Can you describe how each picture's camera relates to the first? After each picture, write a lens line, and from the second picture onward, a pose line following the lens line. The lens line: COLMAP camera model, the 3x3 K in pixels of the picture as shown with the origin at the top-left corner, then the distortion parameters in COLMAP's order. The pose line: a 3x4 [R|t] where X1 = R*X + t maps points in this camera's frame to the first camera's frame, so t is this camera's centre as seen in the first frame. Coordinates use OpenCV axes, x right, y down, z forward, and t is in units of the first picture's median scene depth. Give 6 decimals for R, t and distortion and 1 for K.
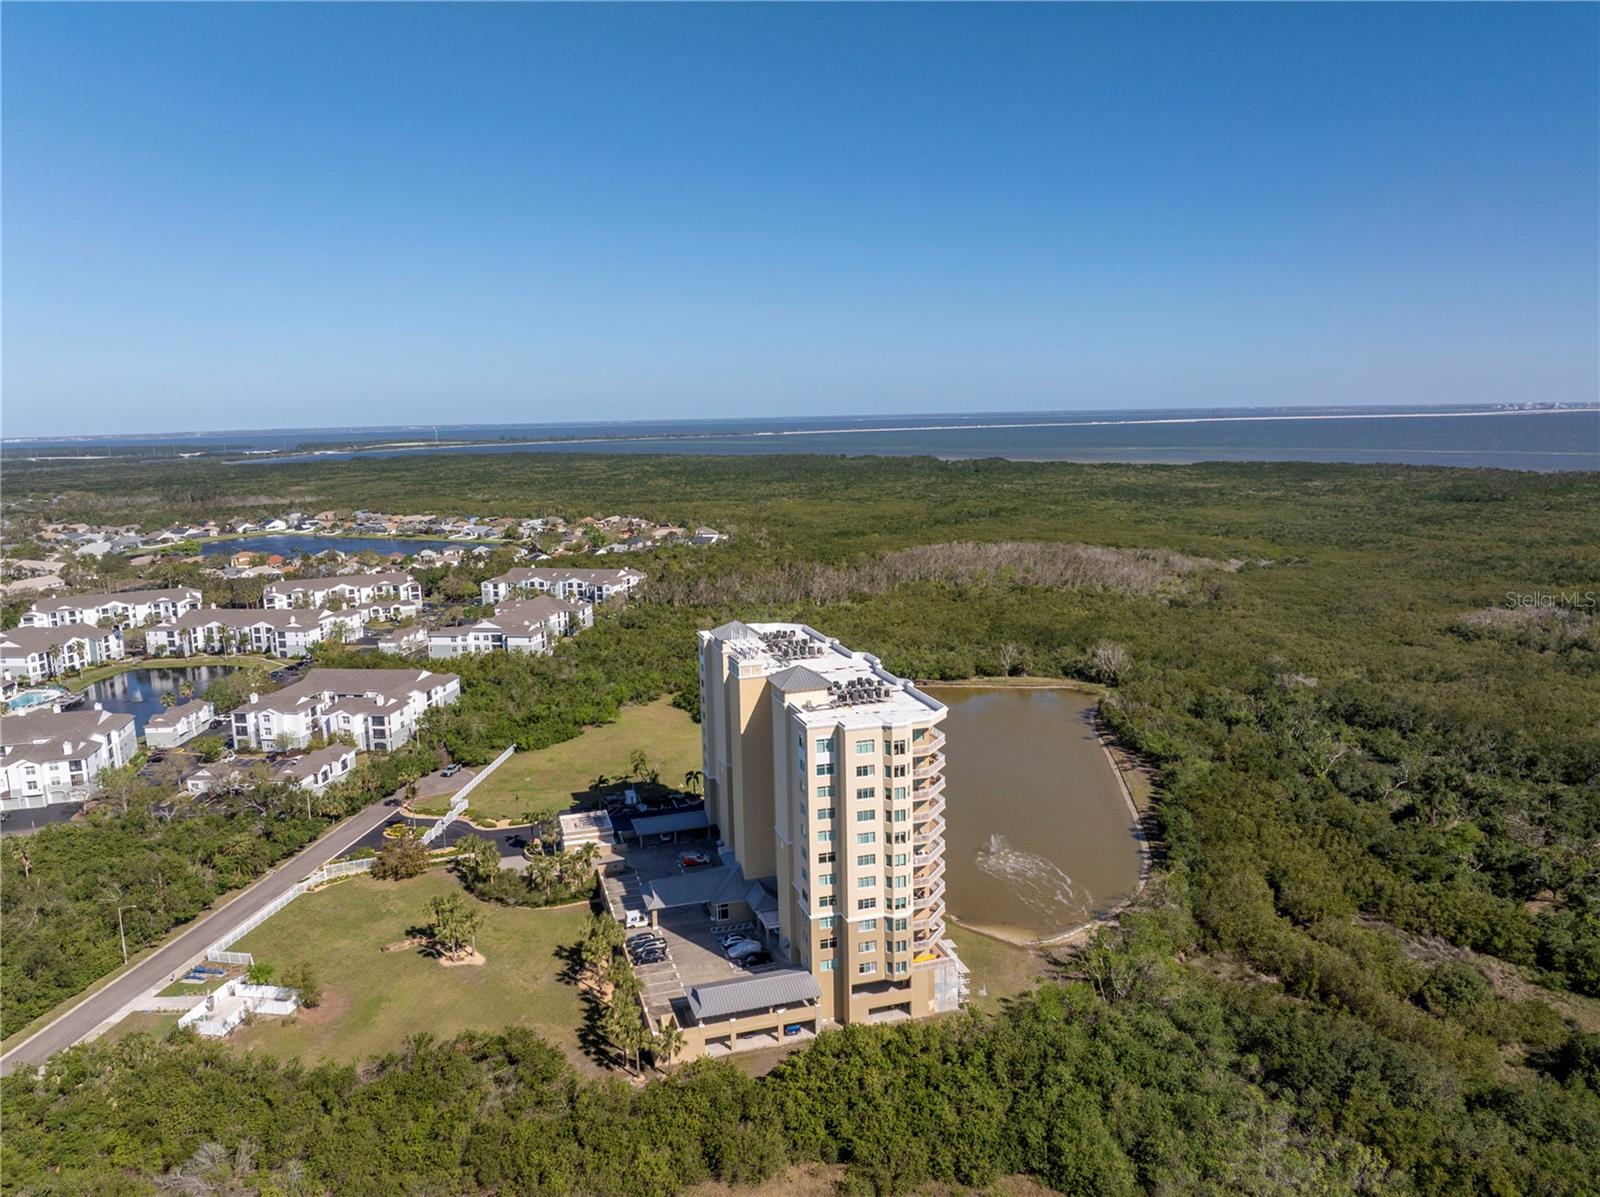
lens RADIAL K [[1125.6, 0, 800.0], [0, 1125.6, 595.2], [0, 0, 1]] dist [-0.038964, 0.001162]
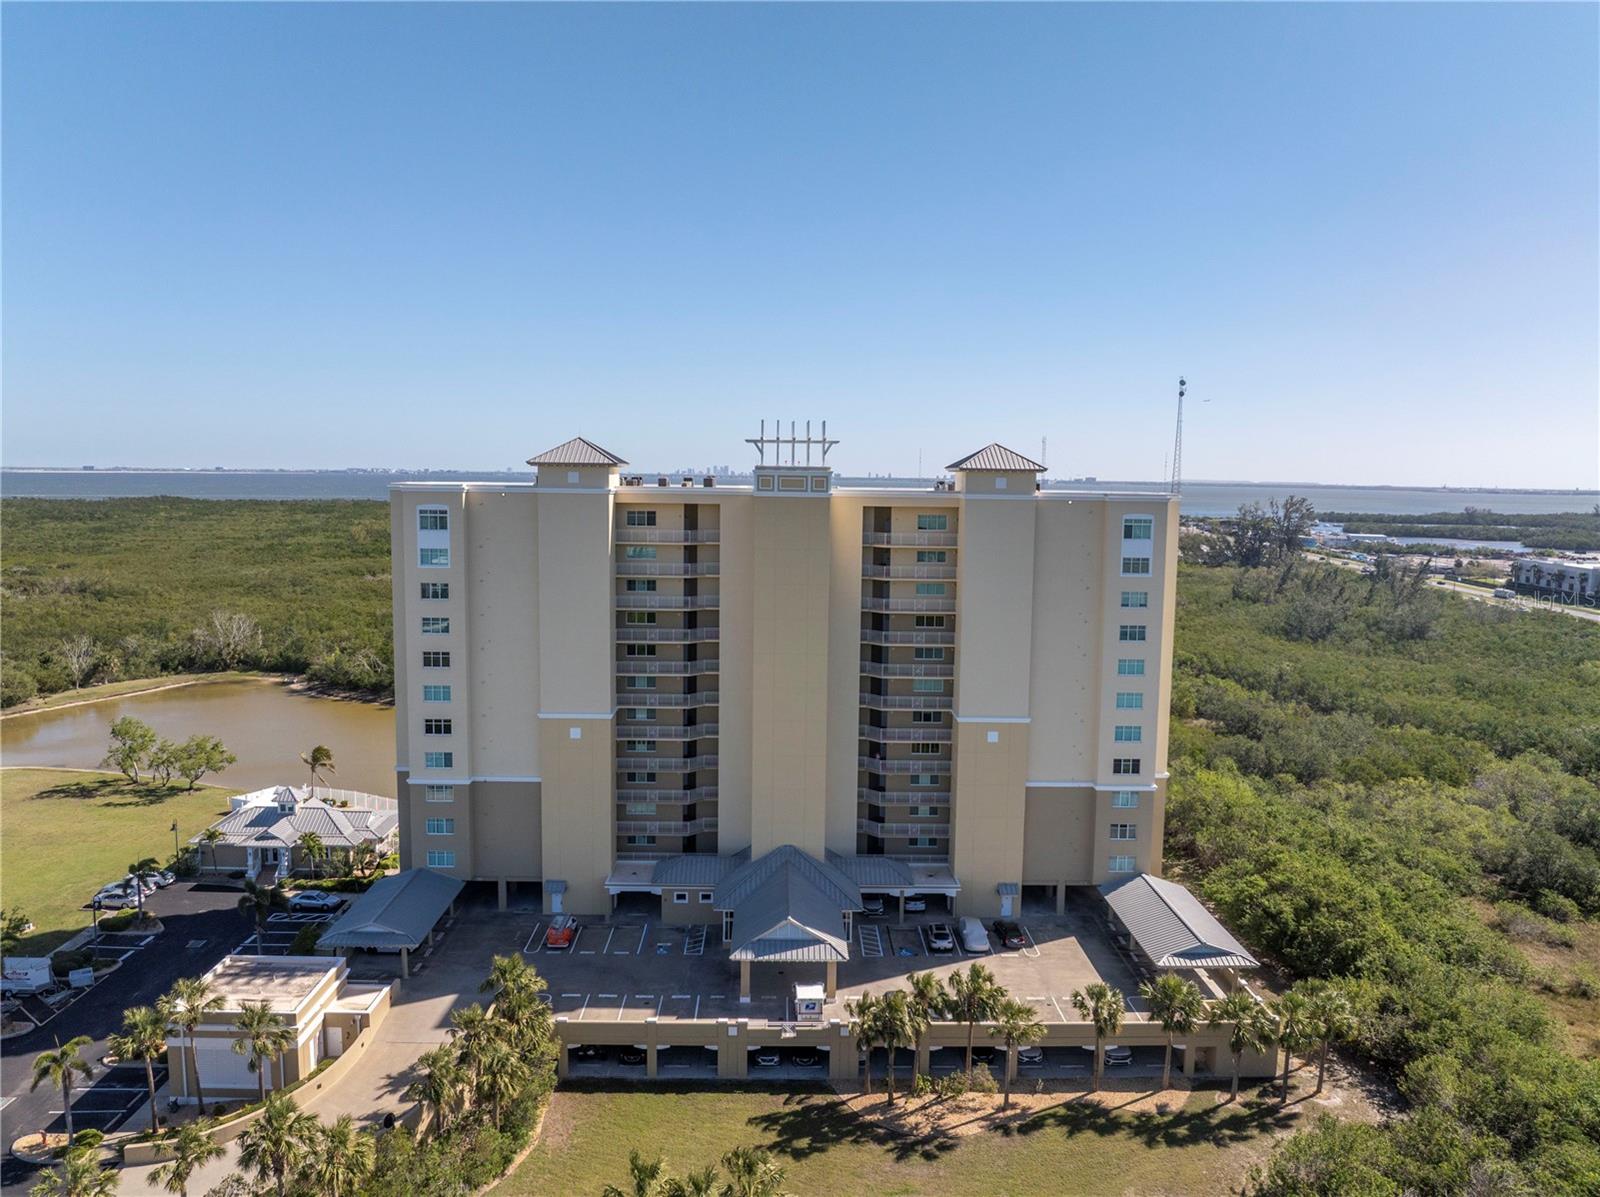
lens RADIAL K [[1125.6, 0, 799.8], [0, 1125.6, 597.5], [0, 0, 1]] dist [-0.038964, 0.001162]
pose [[0.276366, -0.078973, 0.957802, -0.399632], [0.133504, 0.990110, 0.043116, 0.065332], [-0.951735, 0.115954, 0.284176, 0.572877]]
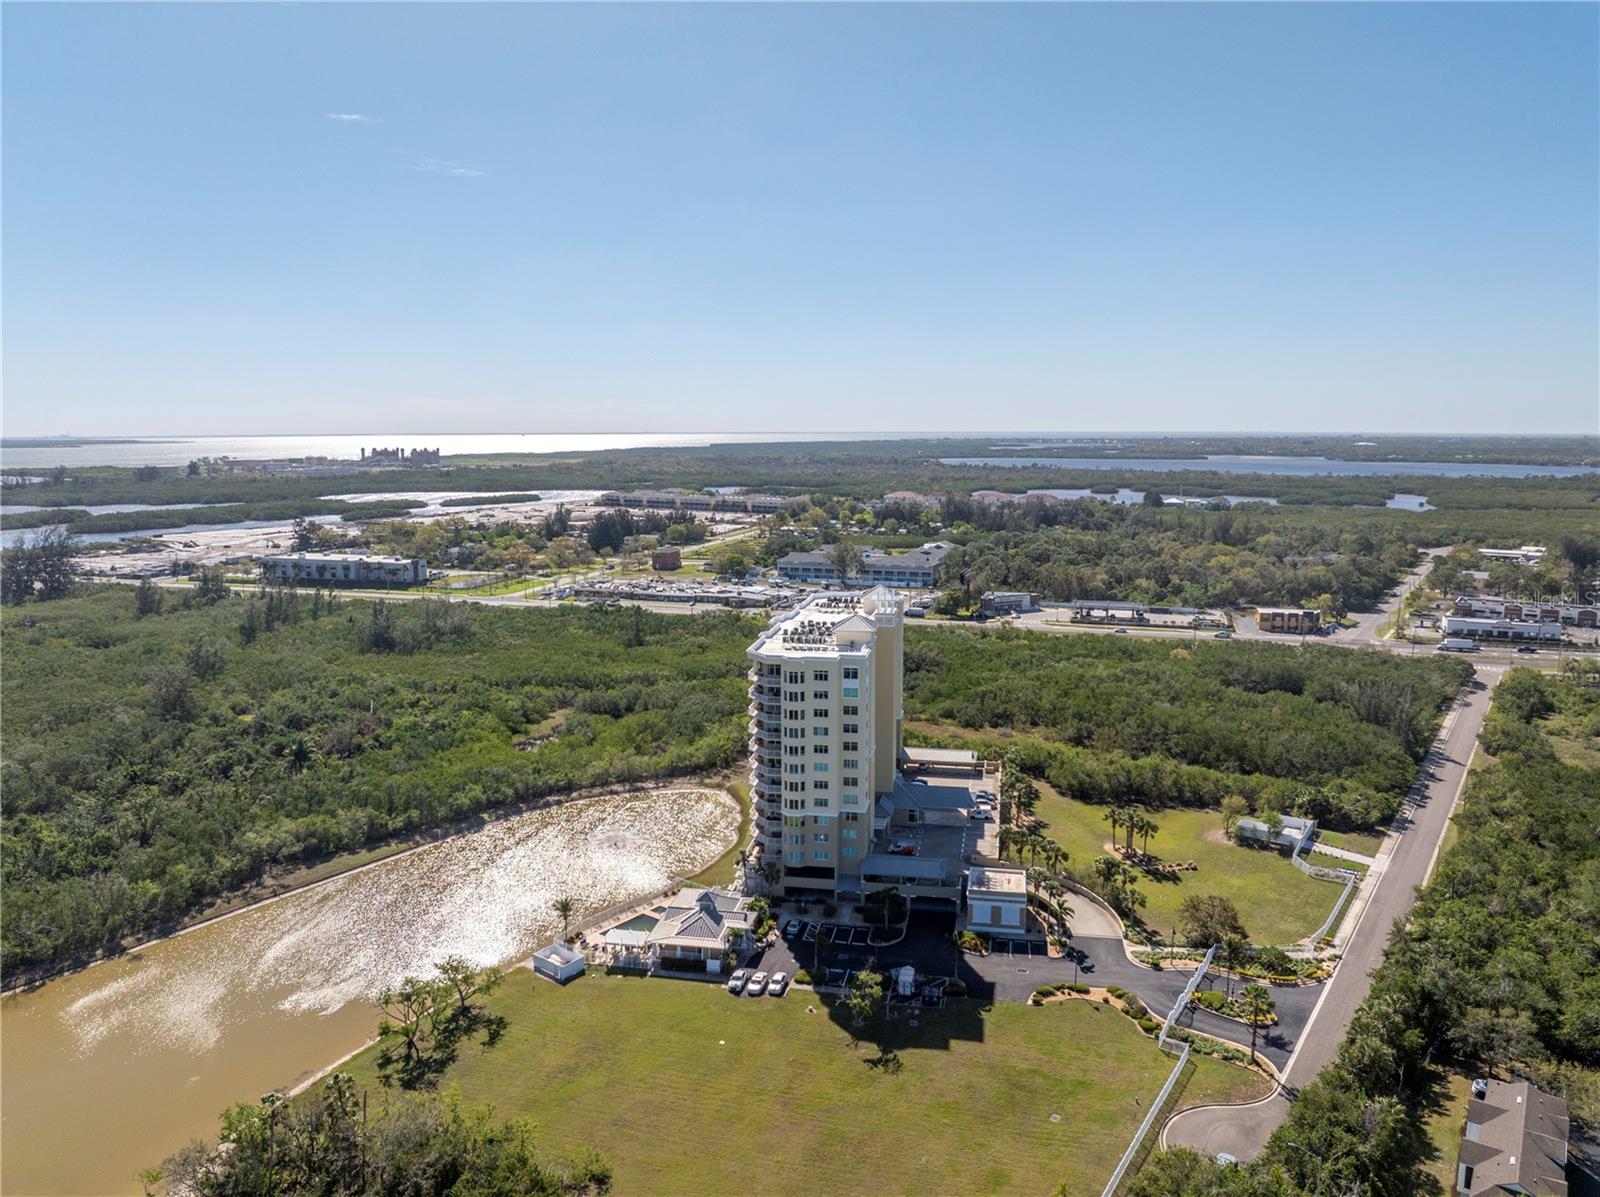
lens RADIAL K [[1125.6, 0, 798.2], [0, 1125.6, 595.6], [0, 0, 1]] dist [-0.038964, 0.001162]
pose [[-0.884731, -0.043775, 0.464041, -0.362071], [0.097051, 0.956458, 0.275262, -0.208439], [-0.455886, 0.288568, -0.841960, 1.405707]]
